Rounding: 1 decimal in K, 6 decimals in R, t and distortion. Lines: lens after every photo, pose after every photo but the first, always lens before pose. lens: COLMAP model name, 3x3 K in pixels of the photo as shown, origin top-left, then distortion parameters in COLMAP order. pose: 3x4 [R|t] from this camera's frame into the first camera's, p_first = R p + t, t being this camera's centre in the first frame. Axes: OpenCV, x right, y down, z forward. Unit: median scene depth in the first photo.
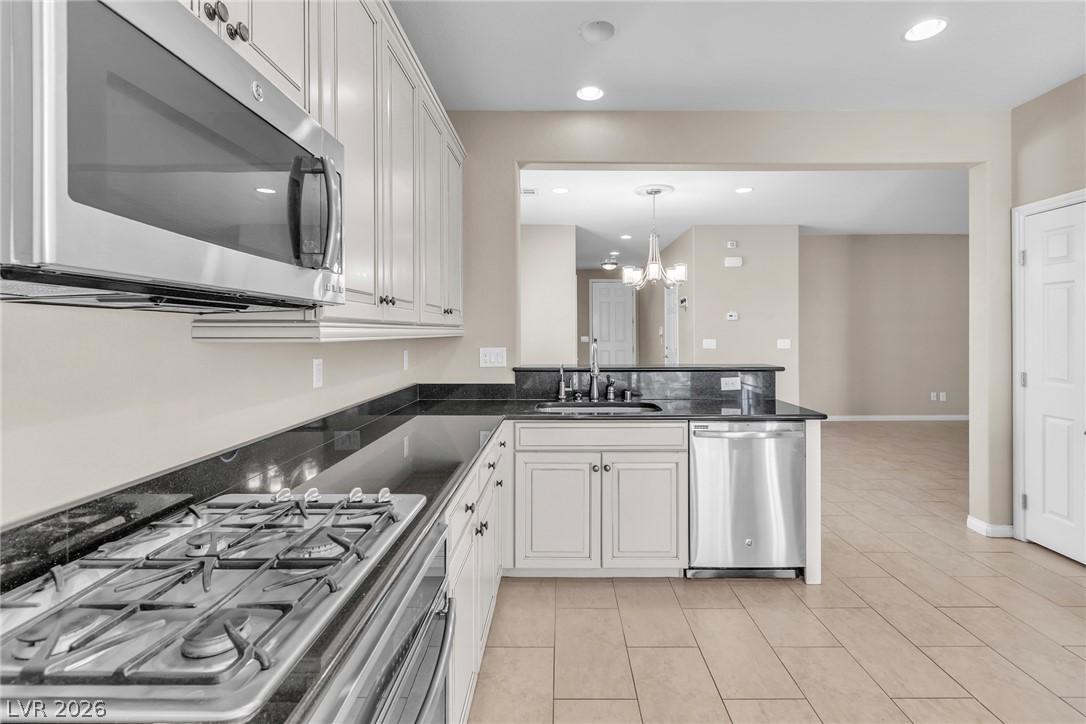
lens RADIAL K [[492.9, 0, 551.6], [0, 492.9, 348.2], [0, 0, 1]] dist [0.000357, -0.000005]
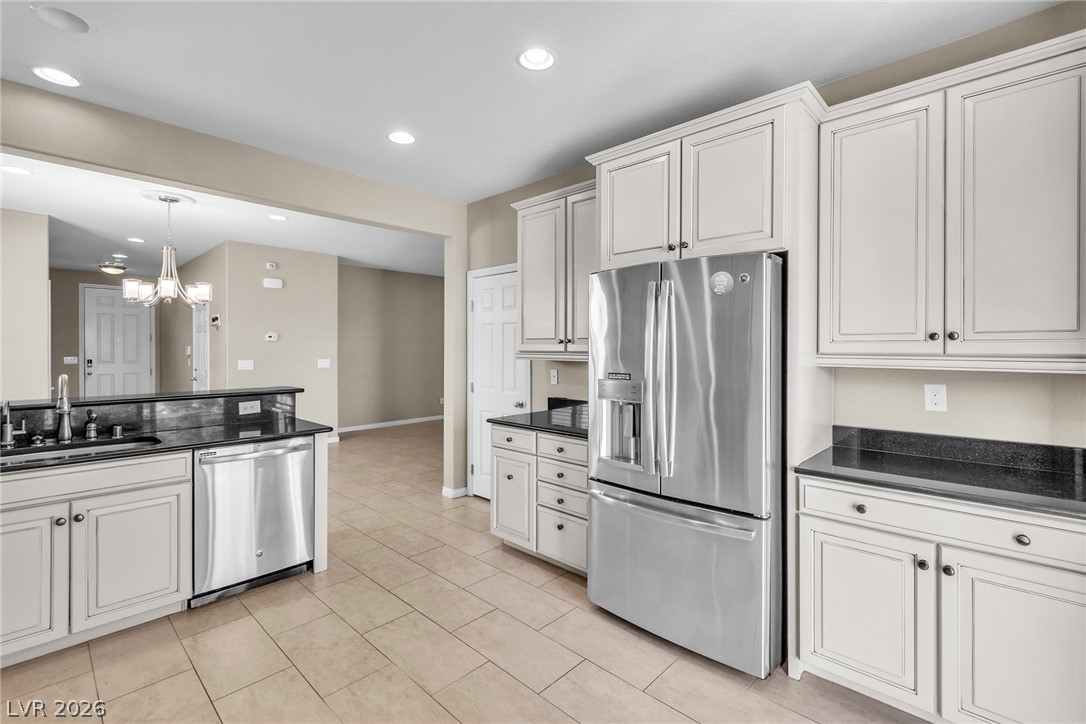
lens RADIAL K [[480.2, 0, 545.2], [0, 480.2, 353.7], [0, 0, 1]] dist [0.000244, -0.001017]
pose [[0.673836, -0.003126, 0.738874, 0.033791], [0.016590, 0.999803, -0.010900, -0.020953], [-0.738694, 0.019603, 0.673755, -0.156642]]
